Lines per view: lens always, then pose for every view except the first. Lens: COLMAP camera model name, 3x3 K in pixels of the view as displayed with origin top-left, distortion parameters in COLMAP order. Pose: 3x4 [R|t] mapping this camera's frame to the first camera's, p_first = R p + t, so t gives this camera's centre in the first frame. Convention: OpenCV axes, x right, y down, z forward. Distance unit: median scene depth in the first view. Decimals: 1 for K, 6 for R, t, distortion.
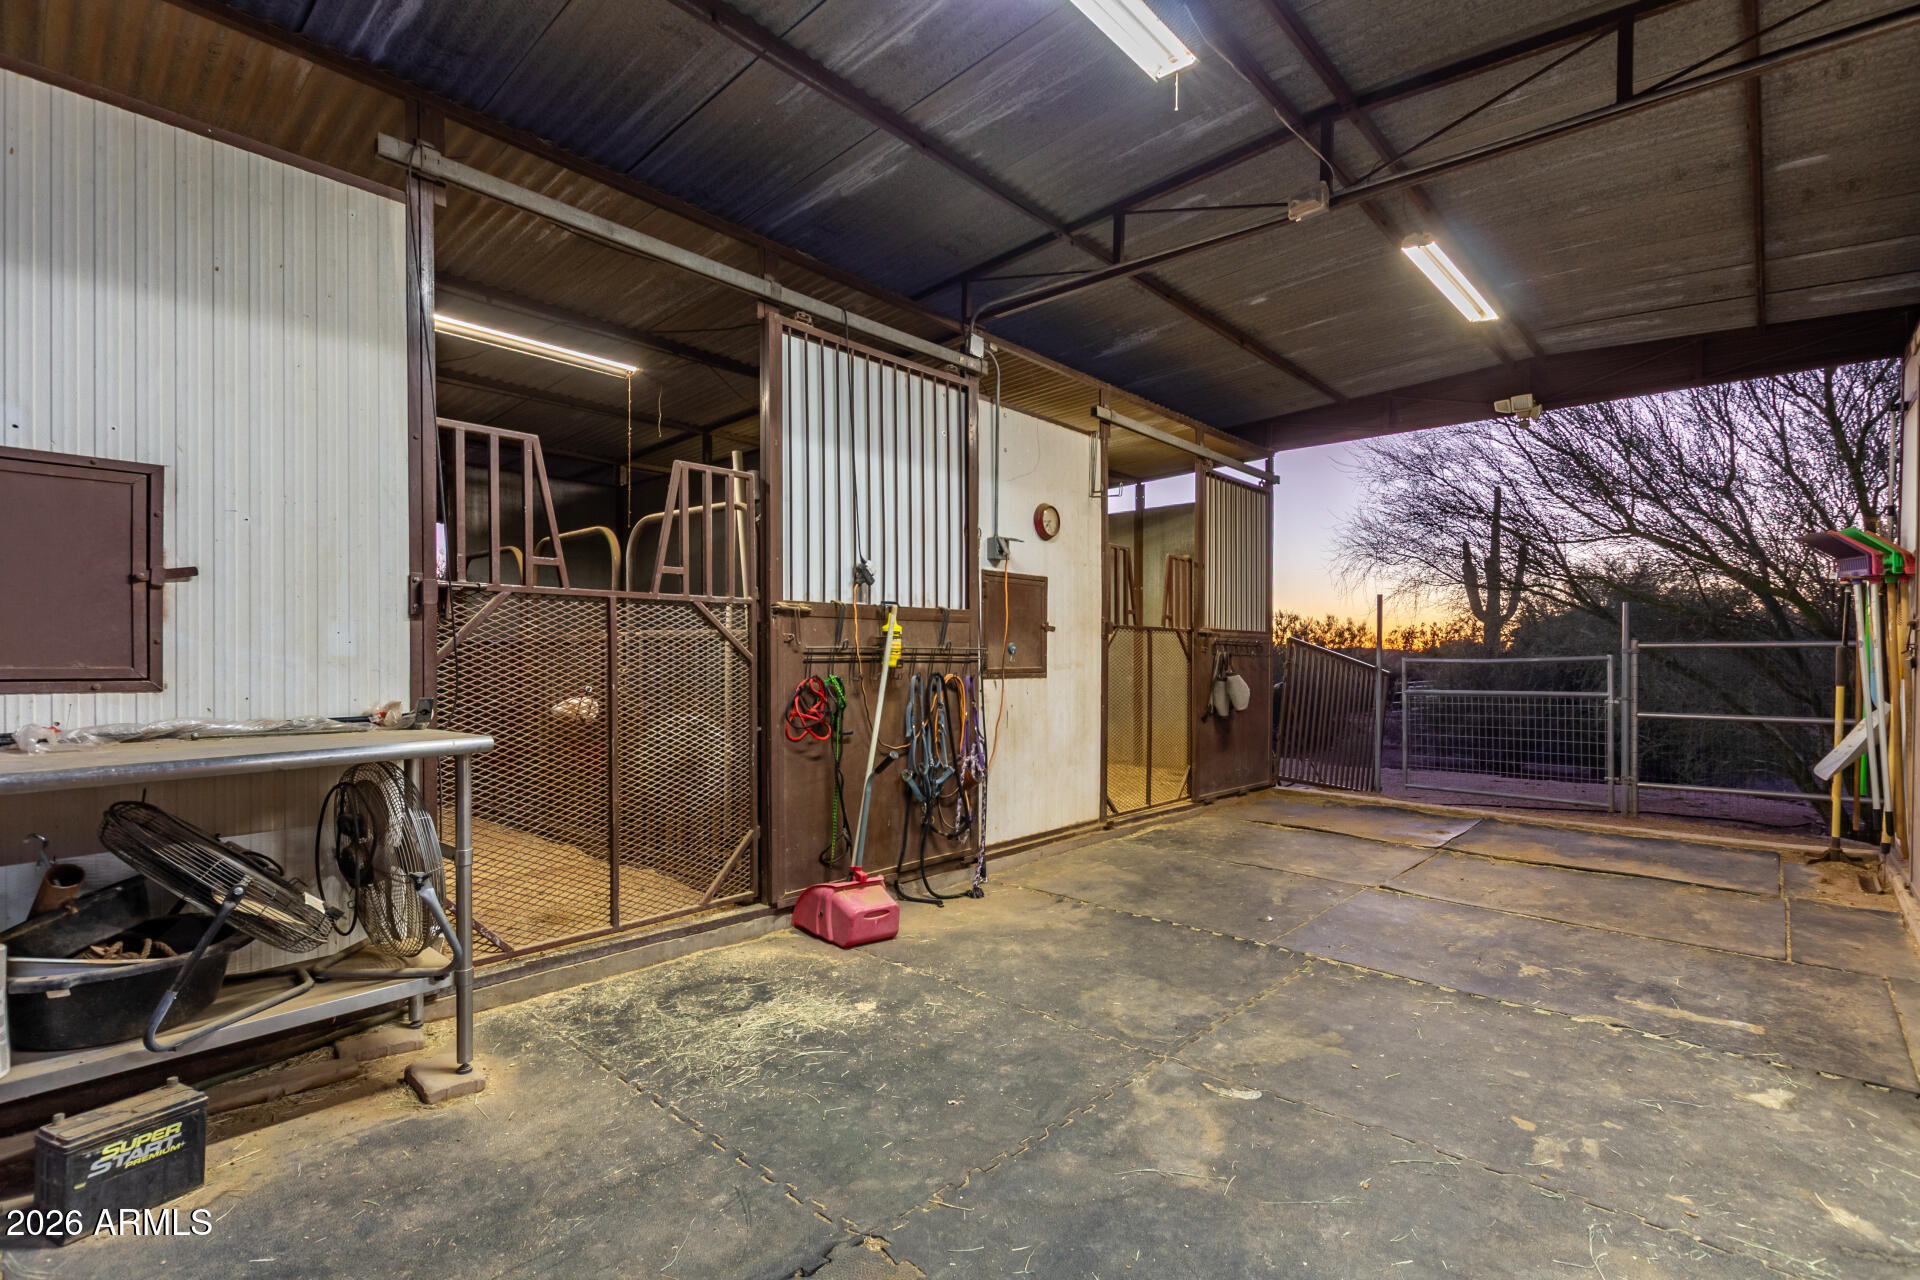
lens RADIAL K [[876.4, 0, 957.0], [0, 876.4, 654.6], [0, 0, 1]] dist [-0.001840, -0.001747]
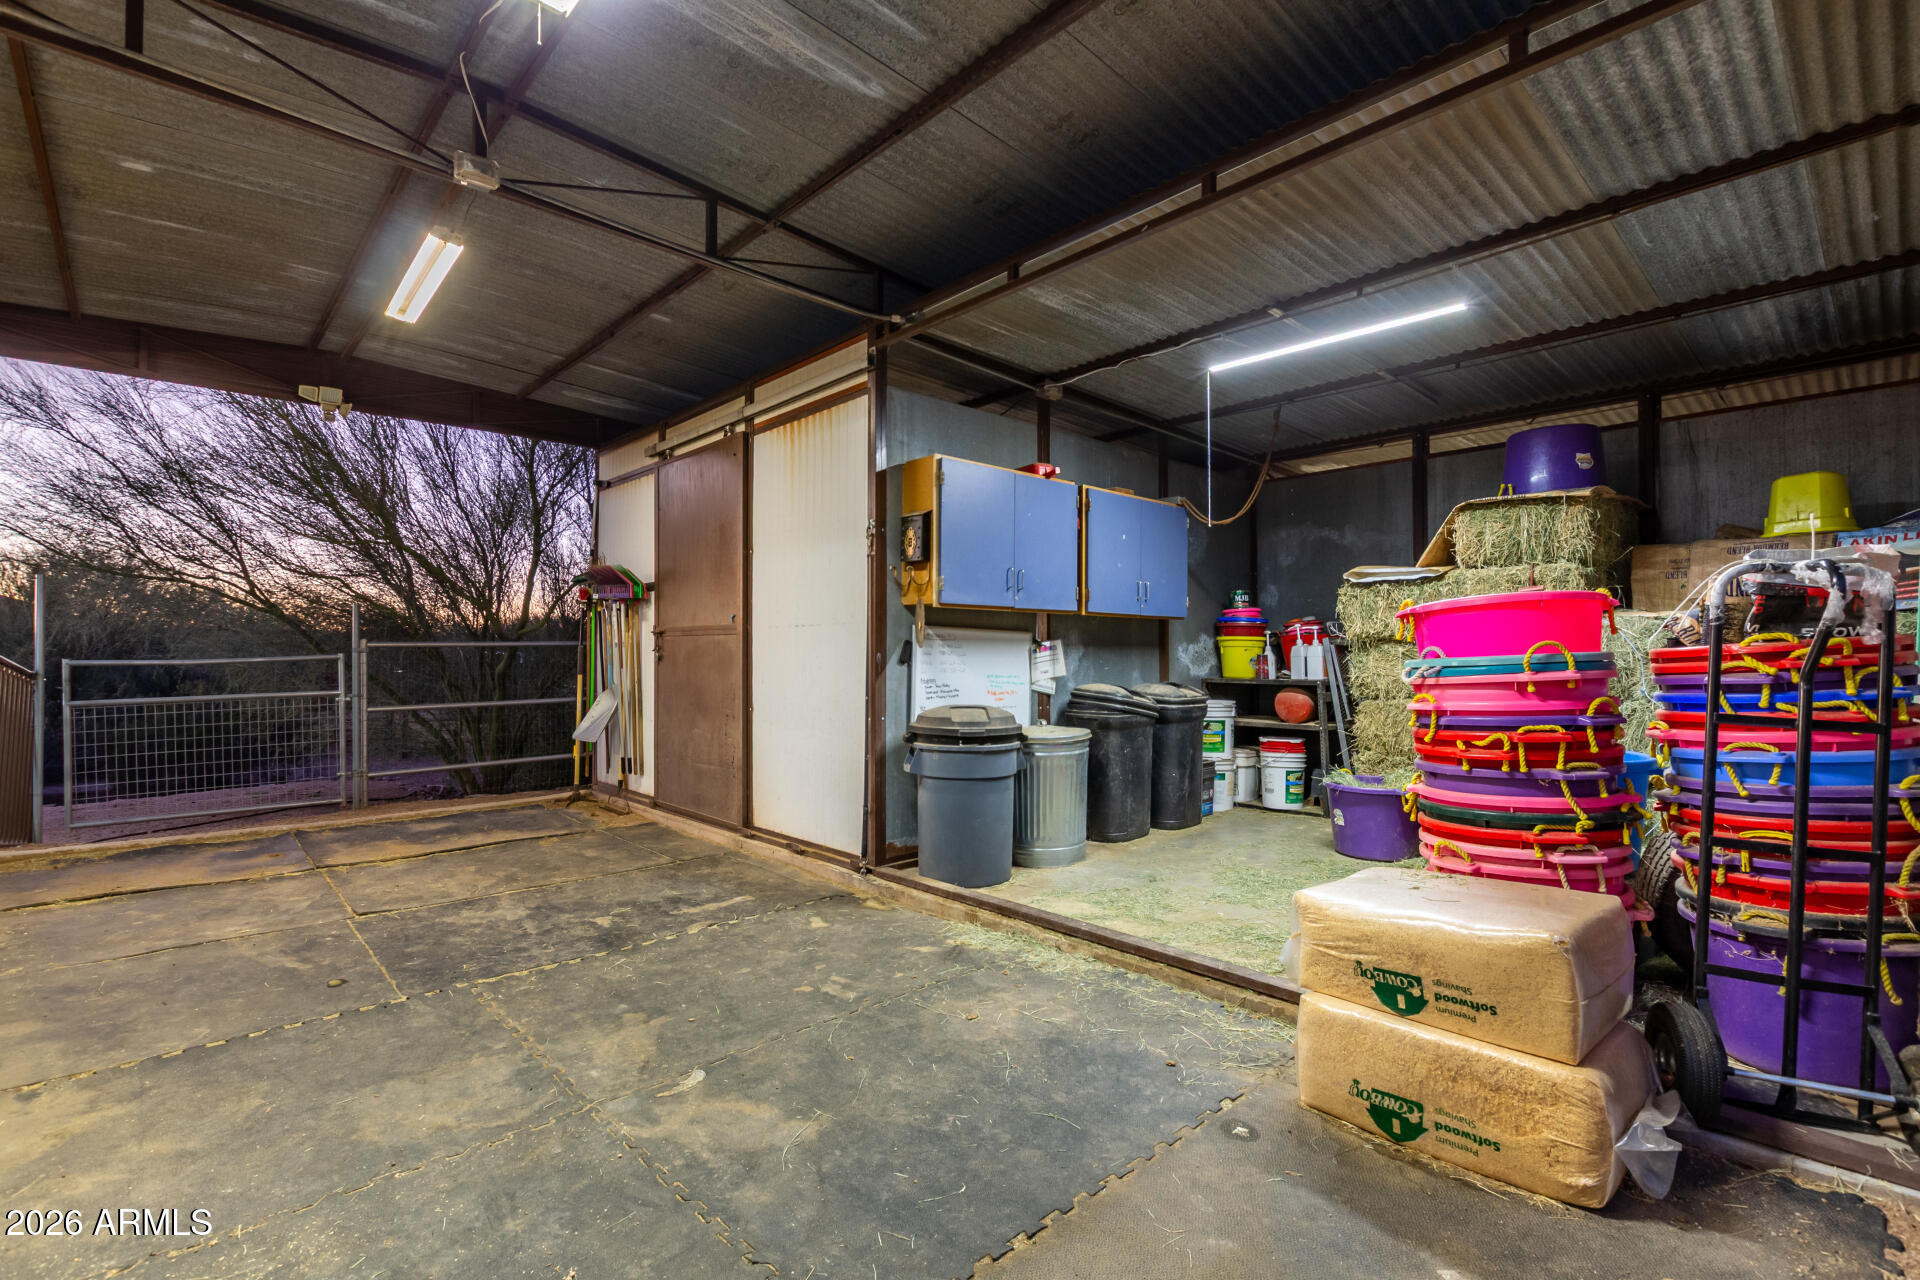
lens RADIAL K [[876.4, 0, 956.6], [0, 876.4, 628.6], [0, 0, 1]] dist [-0.001840, -0.001747]
pose [[0.072849, 0.021486, 0.997112, -0.458480], [0.006427, 0.999737, -0.022012, -0.004300], [-0.997322, 0.008012, 0.072692, 0.401290]]
